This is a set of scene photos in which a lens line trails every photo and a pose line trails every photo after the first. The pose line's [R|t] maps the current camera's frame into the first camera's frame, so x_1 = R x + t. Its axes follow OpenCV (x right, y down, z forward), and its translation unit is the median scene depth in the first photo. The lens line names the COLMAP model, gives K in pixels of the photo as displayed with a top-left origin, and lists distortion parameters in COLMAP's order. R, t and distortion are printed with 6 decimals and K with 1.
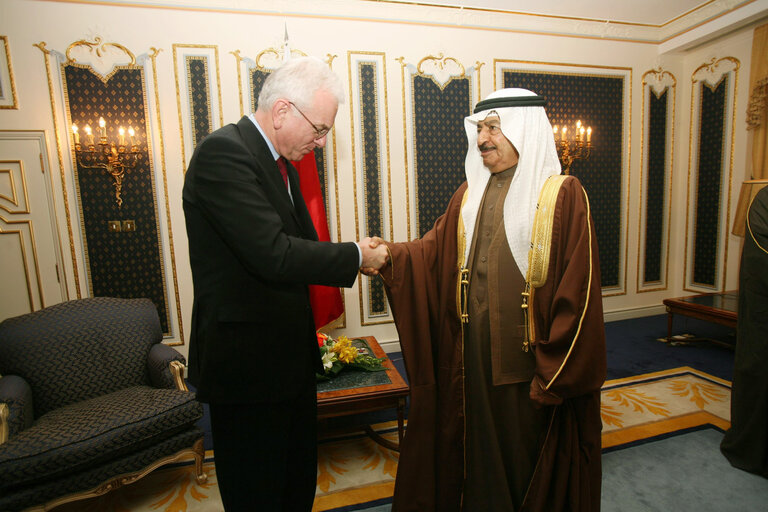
lens RADIAL K [[411.6, 0, 380.9], [0, 411.6, 258.7], [0, 0, 1]] dist [-0.076397, 0.045932]
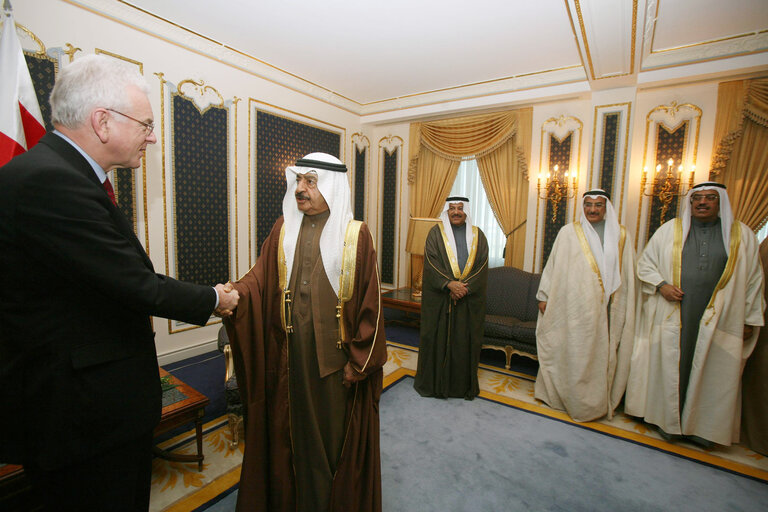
lens RADIAL K [[364.5, 0, 384.8], [0, 364.5, 257.6], [0, 0, 1]] dist [-0.073459, 0.027812]
pose [[0.746201, -0.005733, 0.665696, -0.137394], [0.016509, 0.999815, -0.009896, -0.026169], [-0.665516, 0.018374, 0.746157, -0.012556]]
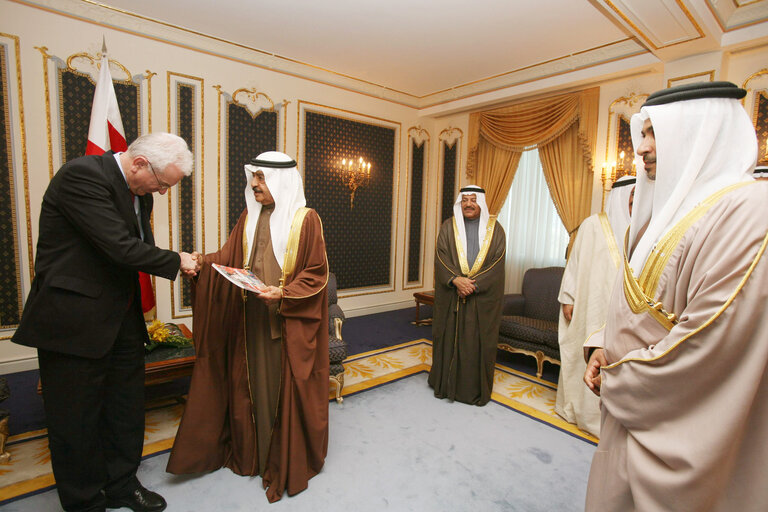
lens RADIAL K [[397.7, 0, 383.0], [0, 397.7, 259.4], [0, 0, 1]] dist [-0.080093, 0.038153]
pose [[0.899818, 0.025670, 0.435510, 0.003995], [-0.021085, 0.999660, -0.015359, 0.009276], [-0.435756, 0.004637, 0.900053, -0.238322]]
